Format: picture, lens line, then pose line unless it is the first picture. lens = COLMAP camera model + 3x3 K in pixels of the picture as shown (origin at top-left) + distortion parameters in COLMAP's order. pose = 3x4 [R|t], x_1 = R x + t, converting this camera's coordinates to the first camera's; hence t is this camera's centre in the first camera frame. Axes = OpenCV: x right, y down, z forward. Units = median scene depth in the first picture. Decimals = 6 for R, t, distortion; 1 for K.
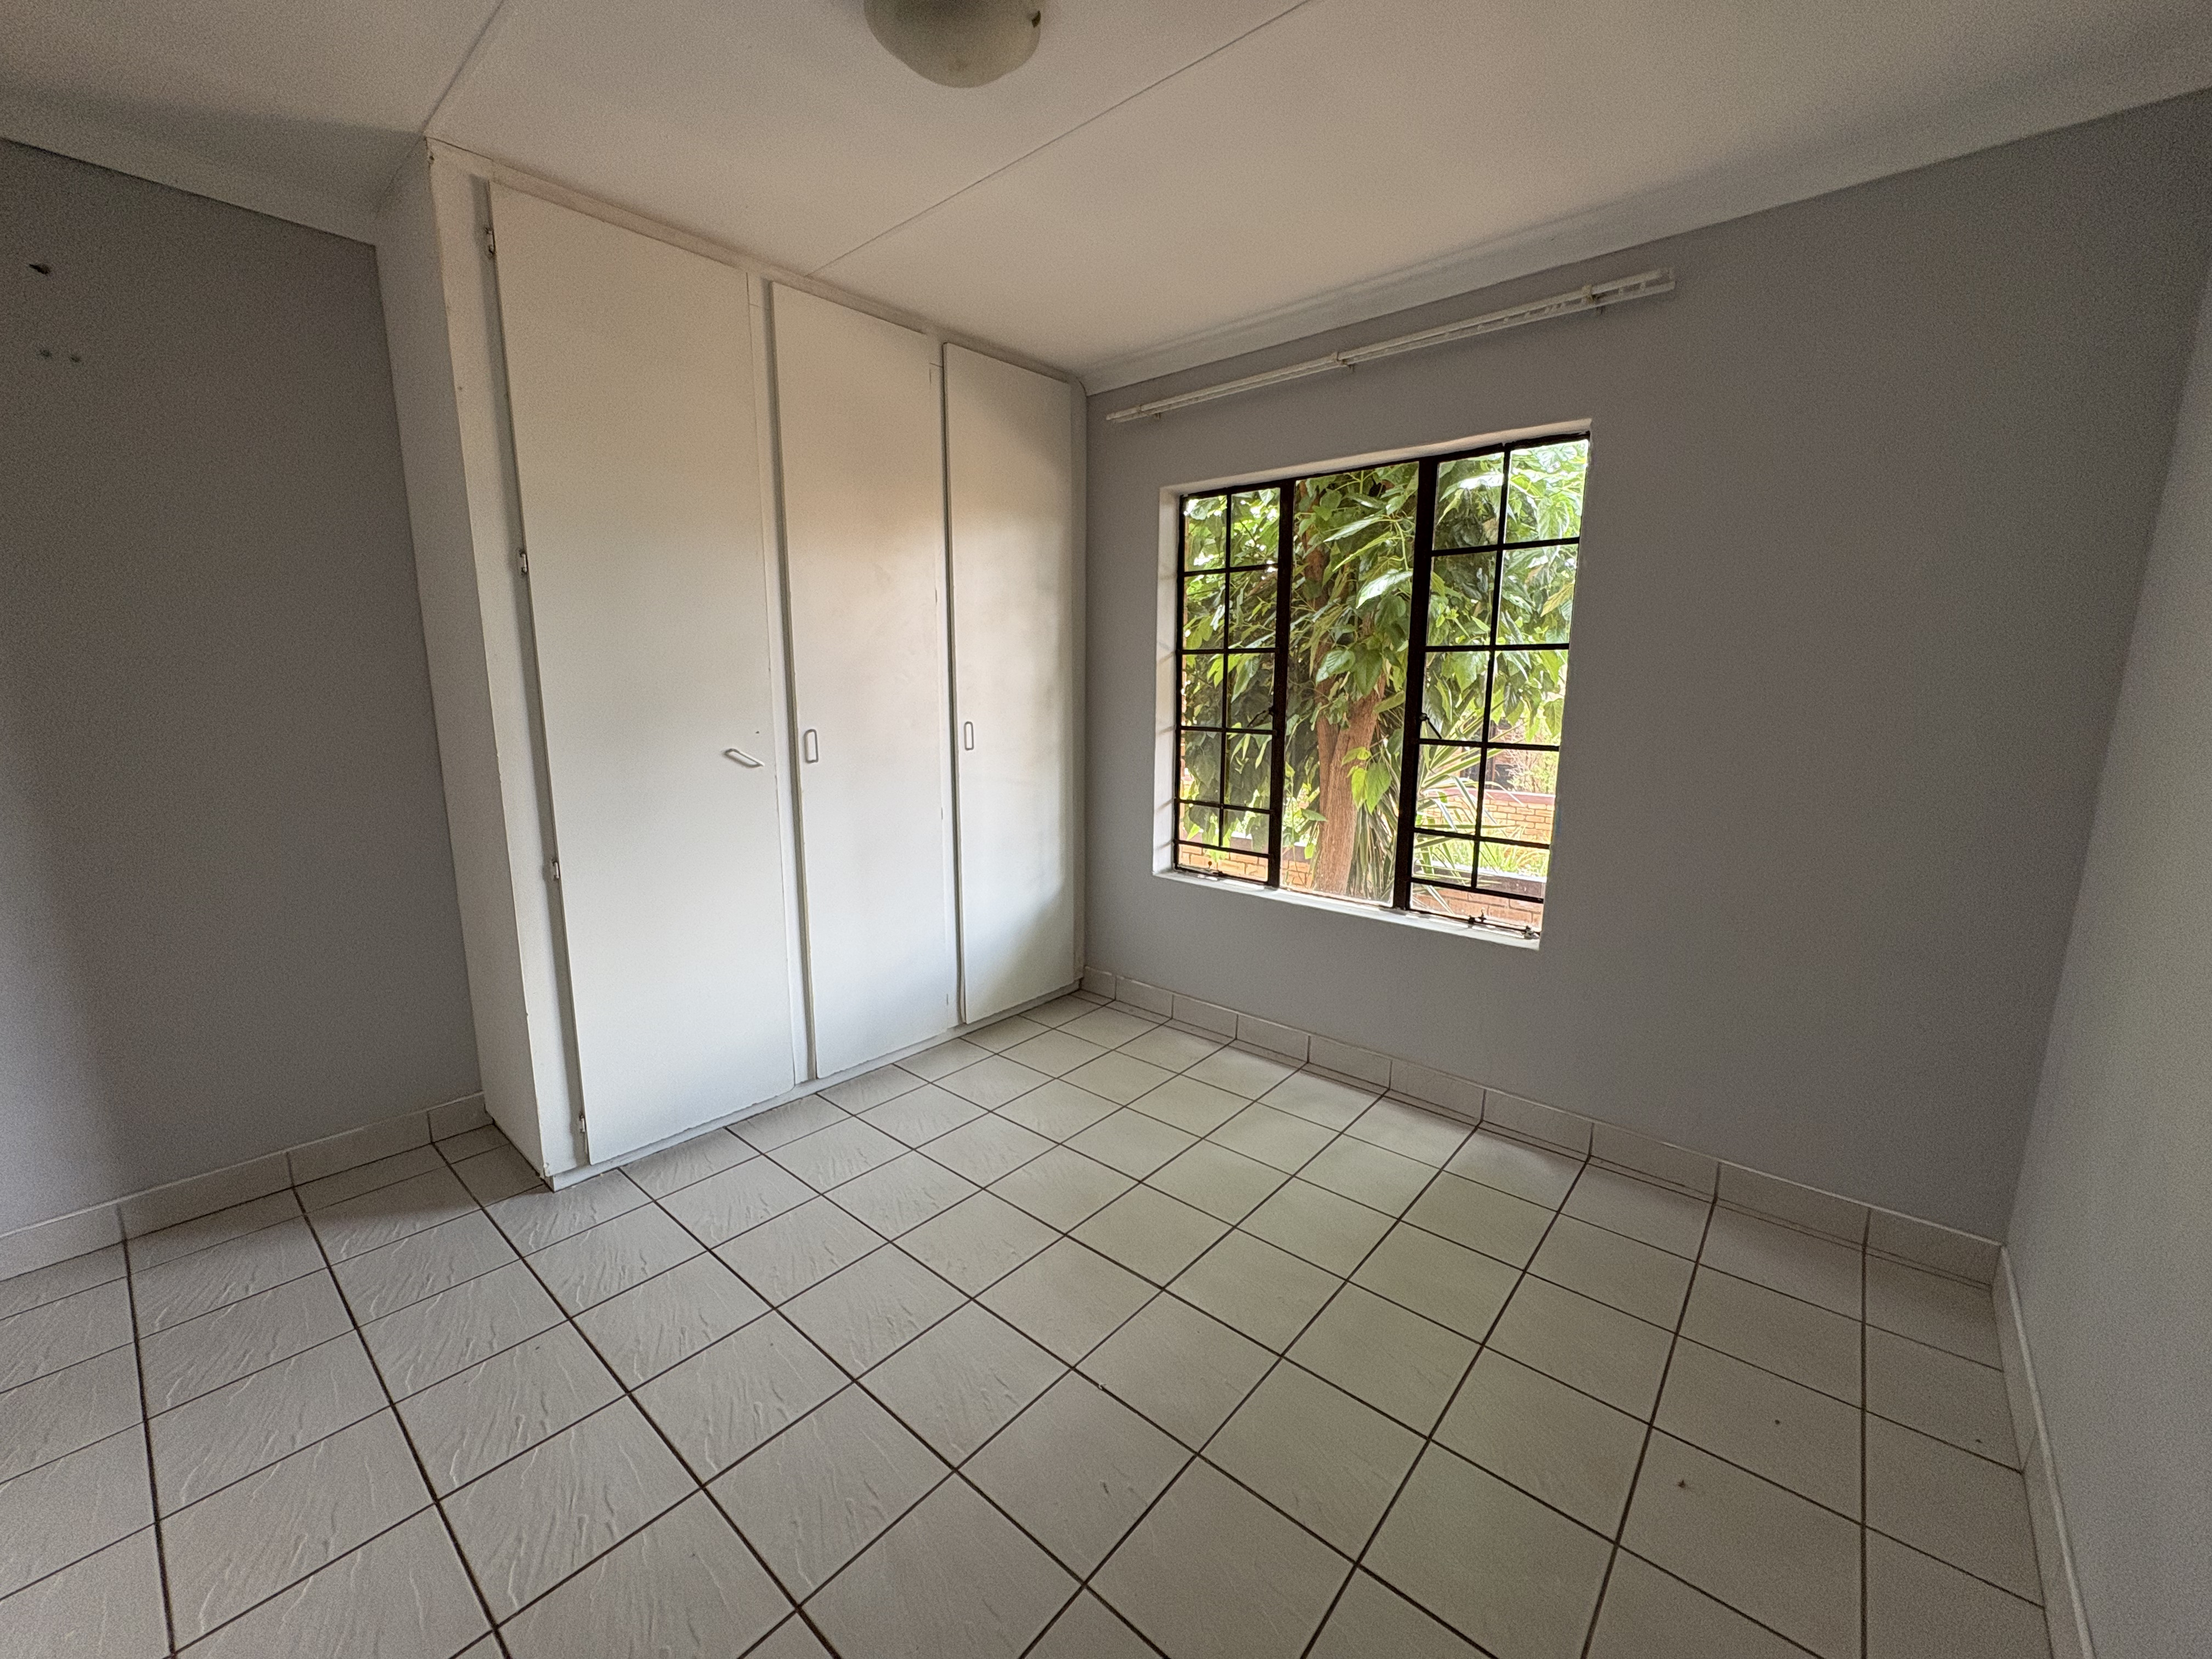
lens RADIAL K [[878.1, 0, 1107.2], [0, 878.1, 826.9], [0, 0, 1]] dist [-0.001999, 0.000383]
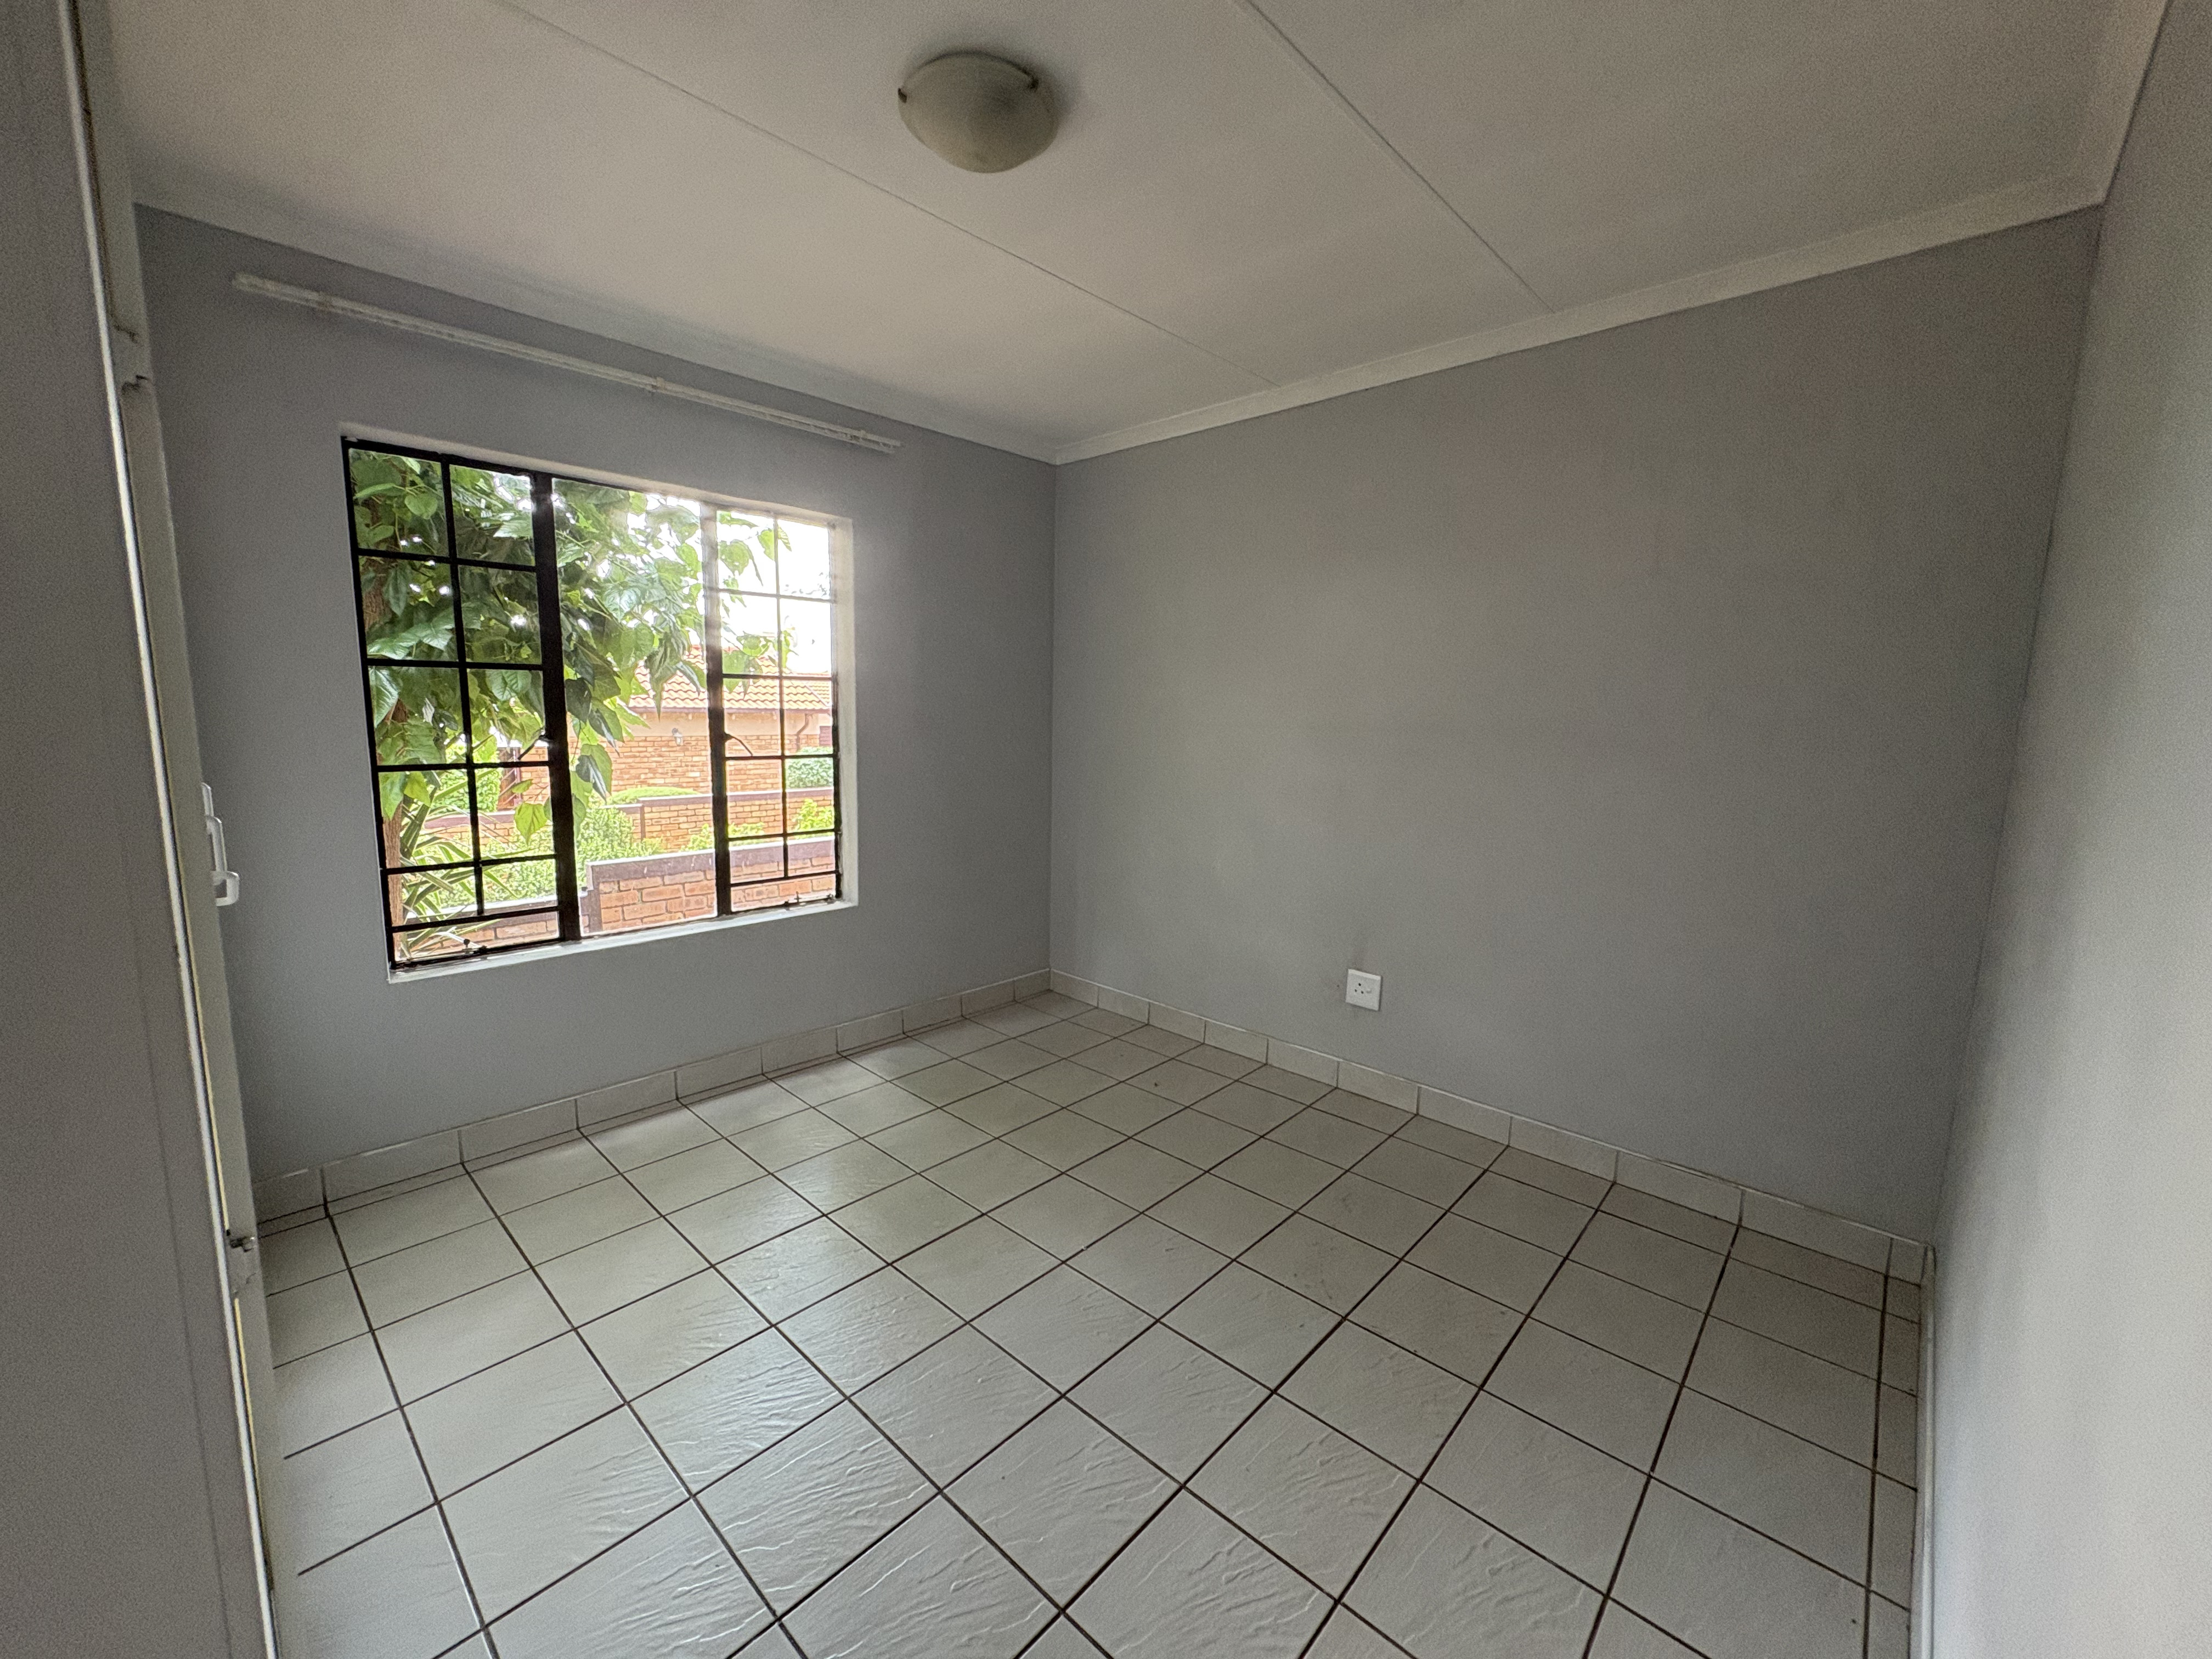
lens RADIAL K [[878.1, 0, 1107.0], [0, 878.1, 819.9], [0, 0, 1]] dist [-0.001999, 0.000383]
pose [[0.040858, -0.138728, 0.989487, -0.840291], [0.149623, 0.979997, 0.131219, -0.111057], [-0.987899, 0.142689, 0.060798, 0.548686]]
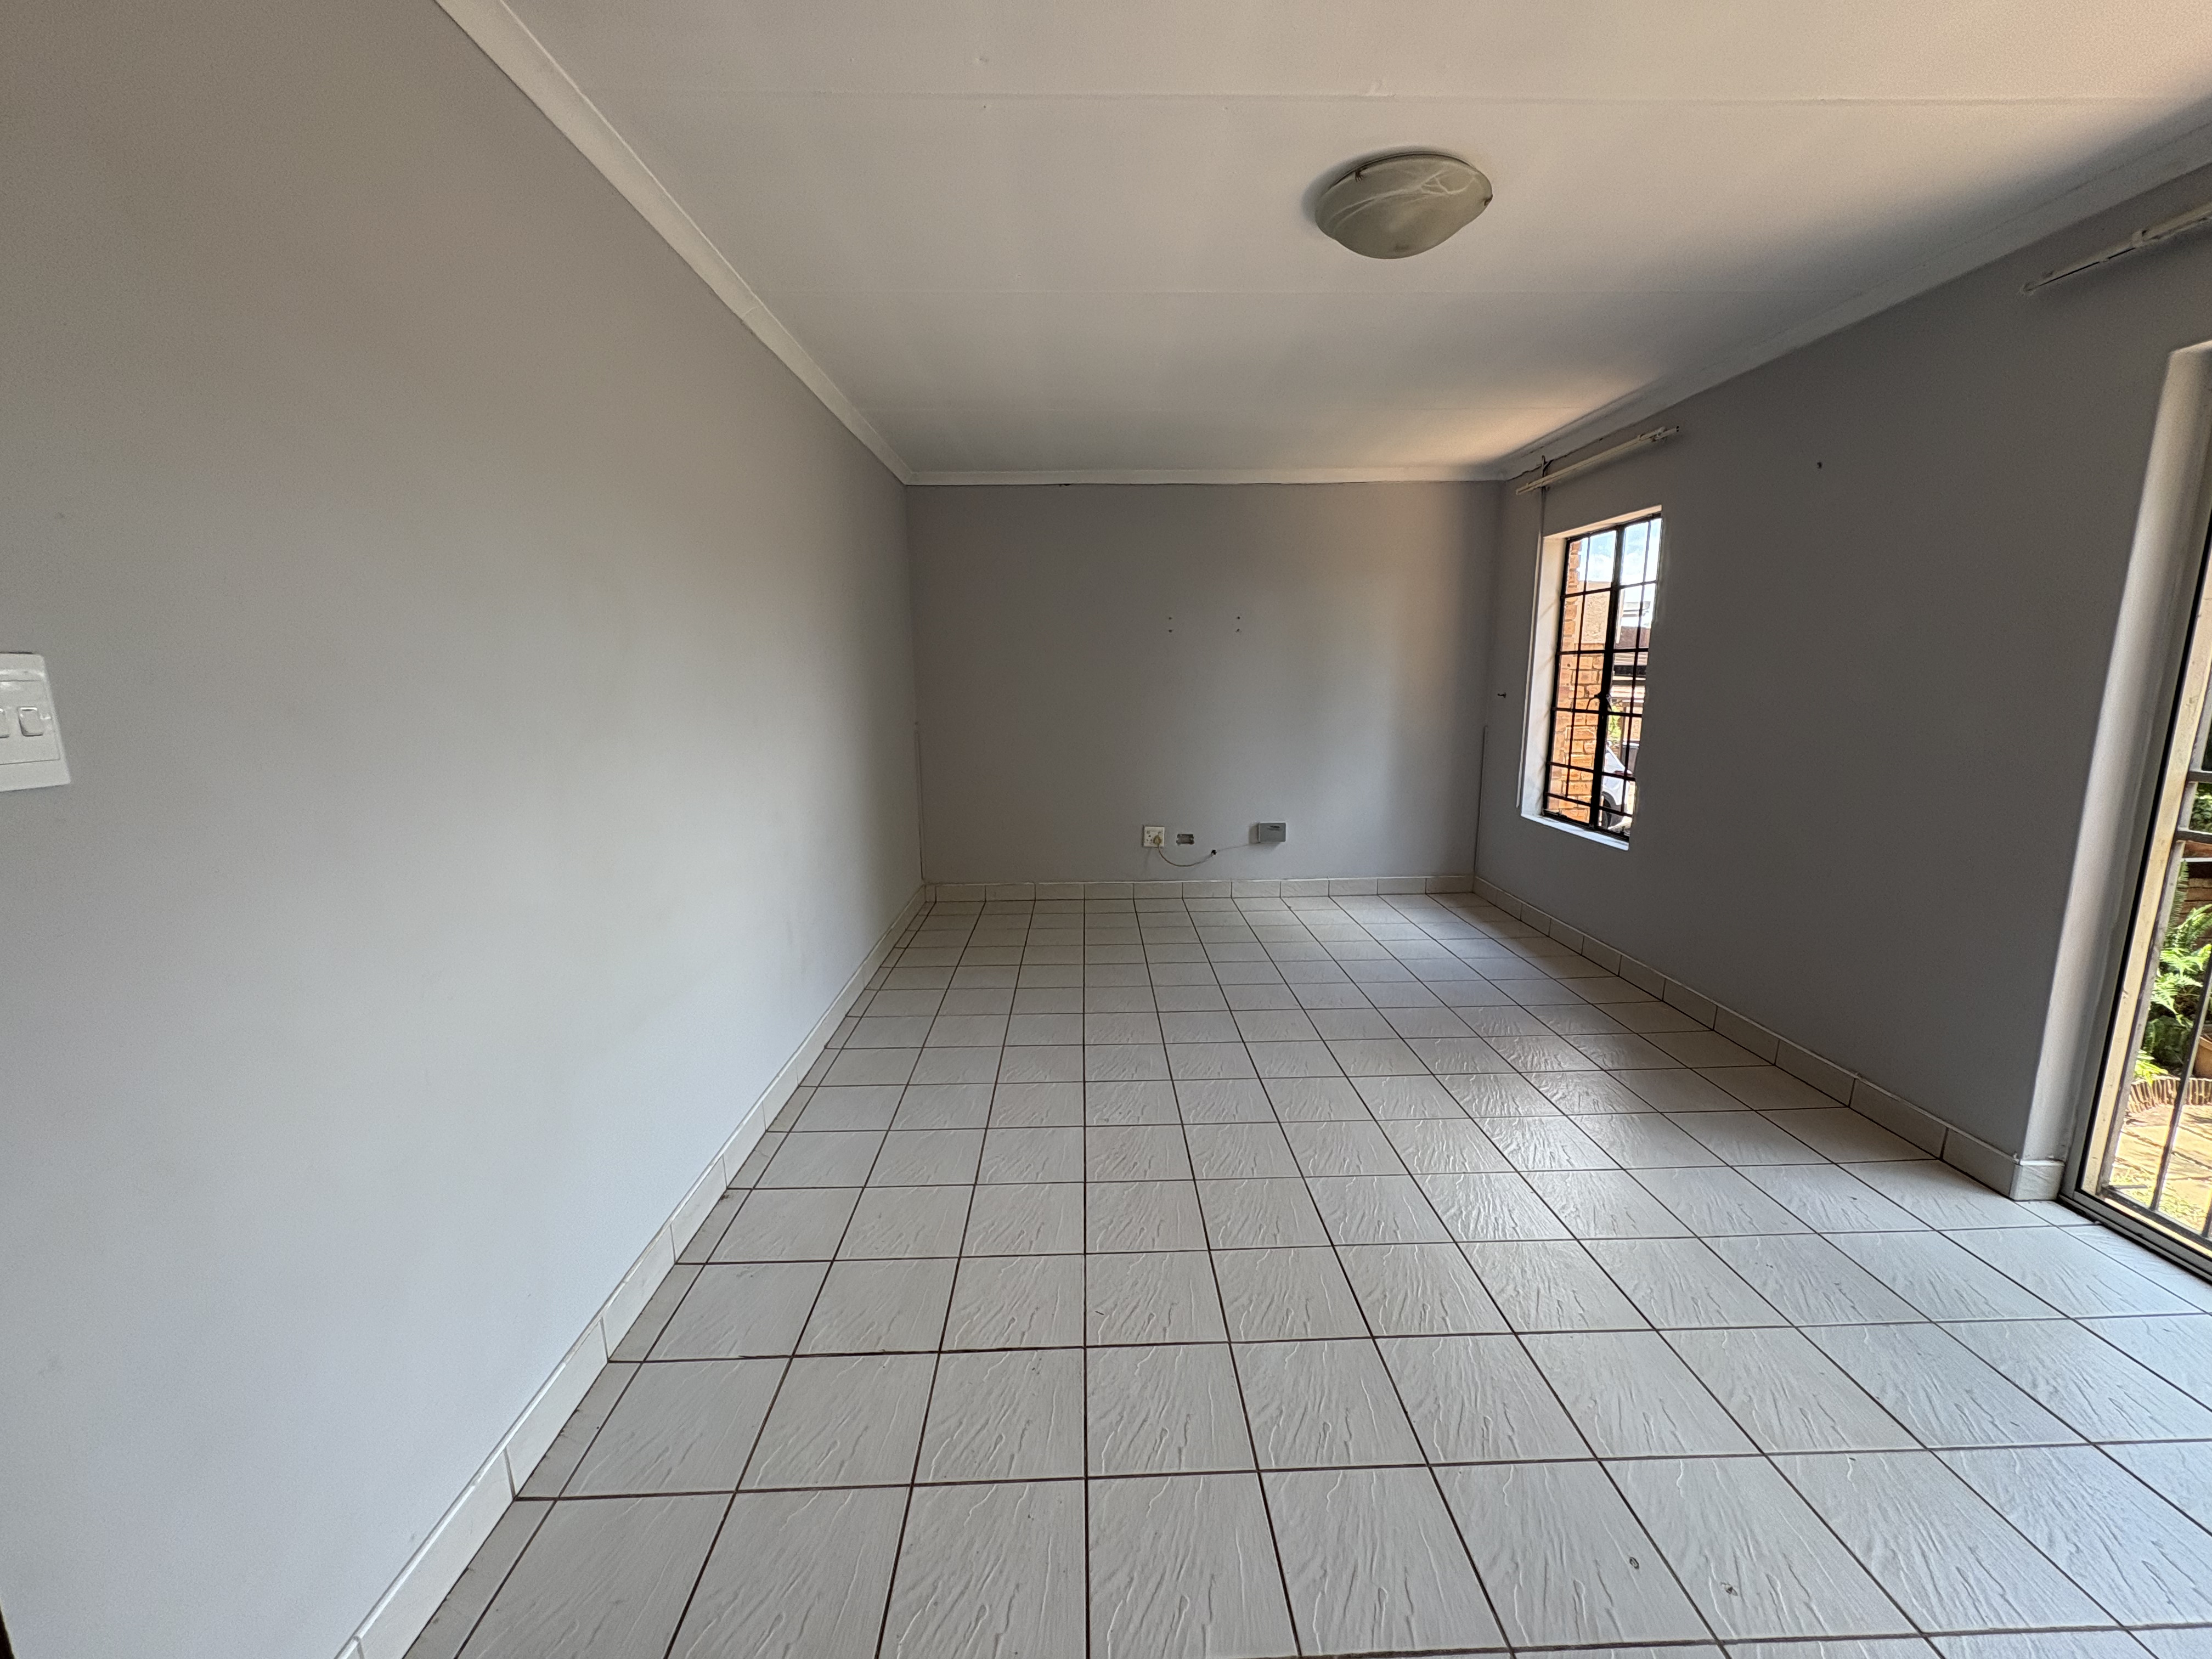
lens RADIAL K [[878.1, 0, 1096.7], [0, 878.1, 831.4], [0, 0, 1]] dist [-0.001999, 0.000383]
pose [[0.667712, 0.119919, -0.734697, 1.005771], [-0.108187, 0.992093, 0.063609, 0.101488], [0.736516, 0.037012, 0.675406, -0.688474]]
